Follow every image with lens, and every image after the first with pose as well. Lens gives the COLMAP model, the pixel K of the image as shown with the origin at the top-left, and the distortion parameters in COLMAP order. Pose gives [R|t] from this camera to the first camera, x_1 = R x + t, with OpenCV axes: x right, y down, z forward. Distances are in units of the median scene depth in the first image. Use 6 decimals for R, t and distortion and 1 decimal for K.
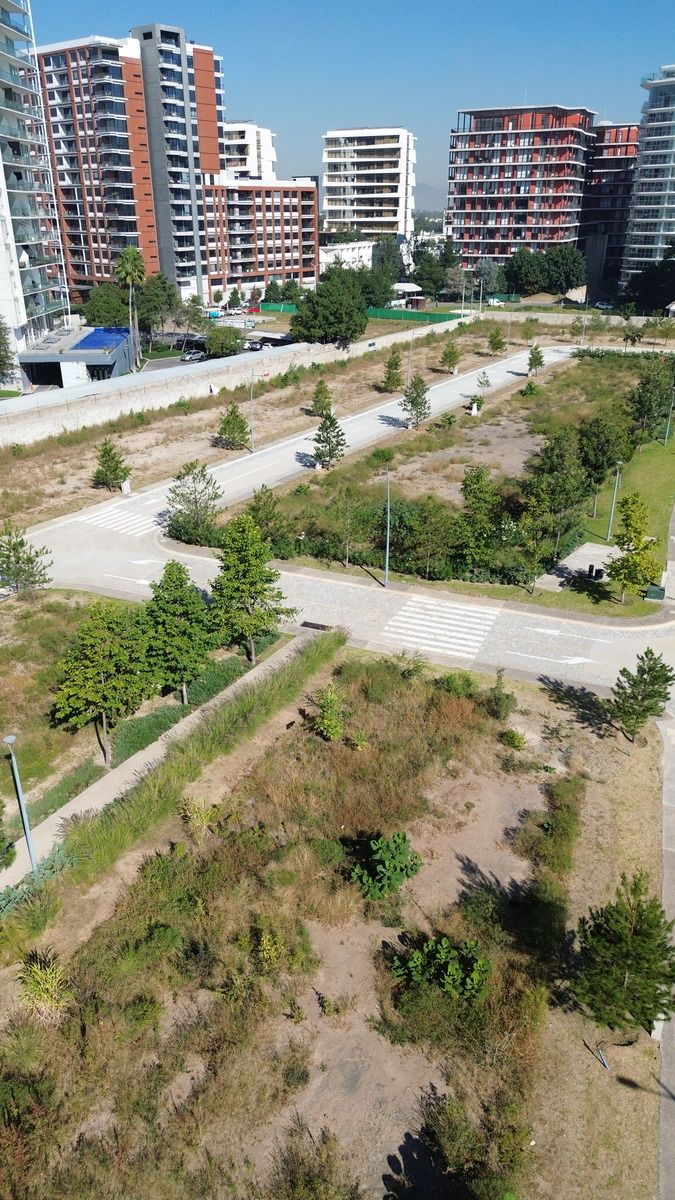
lens RADIAL K [[853.0, 0, 336.4], [0, 853.0, 602.4], [0, 0, 1]] dist [0.077947, -0.073422]
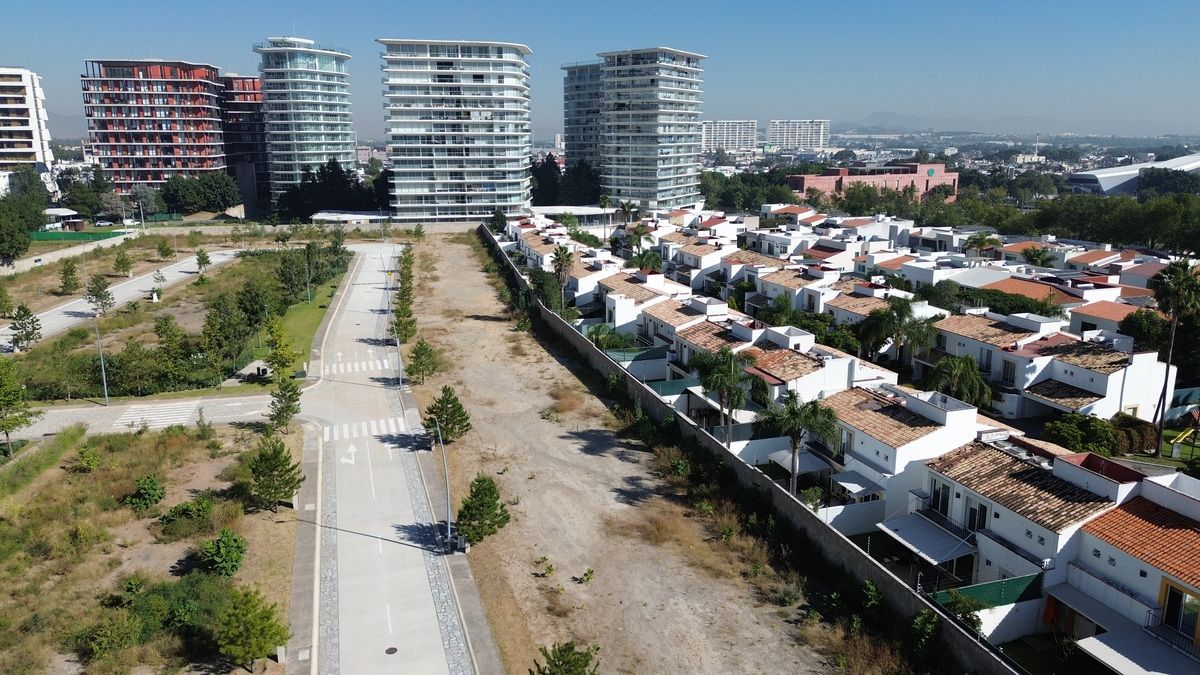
lens RADIAL K [[853.0, 0, 597.3], [0, 853.0, 332.8], [0, 0, 1]] dist [0.077947, -0.073422]
pose [[0.801451, -0.133475, 0.582976, -0.028995], [0.249058, 0.960719, -0.122433, 0.063077], [-0.543734, 0.243319, 0.803211, -0.156327]]
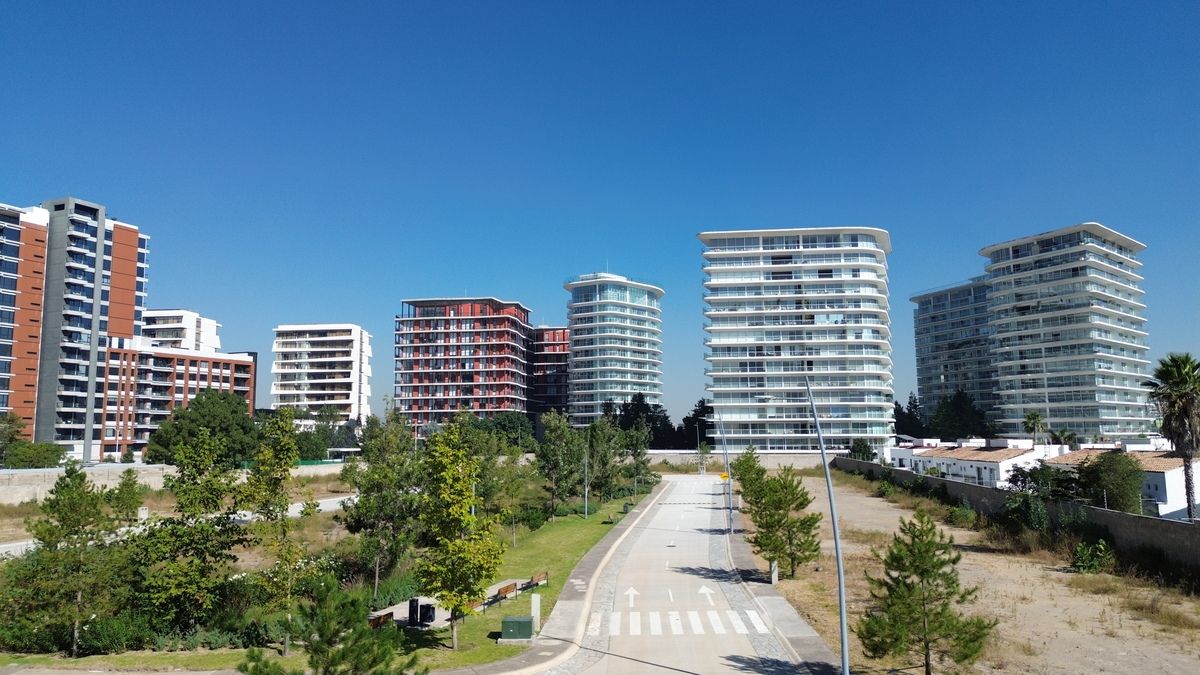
lens RADIAL K [[853.0, 0, 598.3], [0, 853.0, 330.6], [0, 0, 1]] dist [0.077947, -0.073422]
pose [[0.954430, 0.031809, 0.296733, 0.063644], [0.128944, 0.852747, -0.506157, 0.027696], [-0.269139, 0.521354, 0.809786, 0.114148]]
